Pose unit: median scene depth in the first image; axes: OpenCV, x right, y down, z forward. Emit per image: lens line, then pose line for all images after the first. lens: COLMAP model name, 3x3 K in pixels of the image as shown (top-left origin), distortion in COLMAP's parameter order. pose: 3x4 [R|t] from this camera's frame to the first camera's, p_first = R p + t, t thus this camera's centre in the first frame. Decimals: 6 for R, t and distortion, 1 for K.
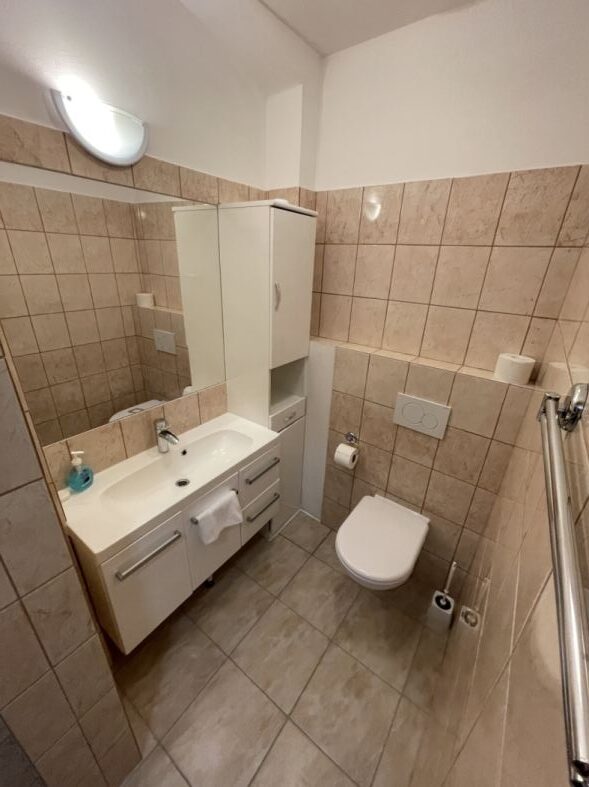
lens RADIAL K [[315.2, 0, 299.3], [0, 315.2, 395.1], [0, 0, 1]] dist [-0.003919, 0.000778]
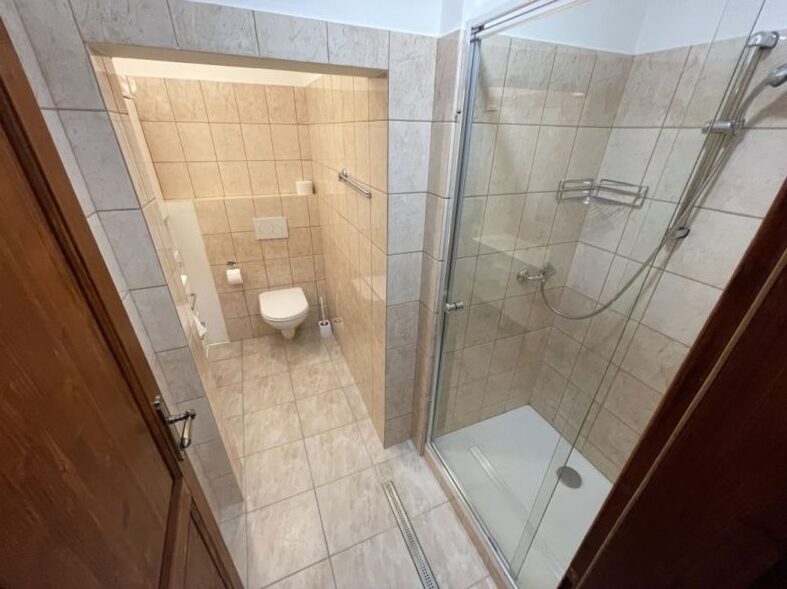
lens RADIAL K [[315.2, 0, 391.9], [0, 315.2, 290.9], [0, 0, 1]] dist [-0.003919, 0.000778]
pose [[0.525868, -0.419681, 0.739818, -0.630472], [0.340282, 0.900960, 0.269219, 0.126026], [-0.779533, 0.110173, 0.616596, -0.474409]]
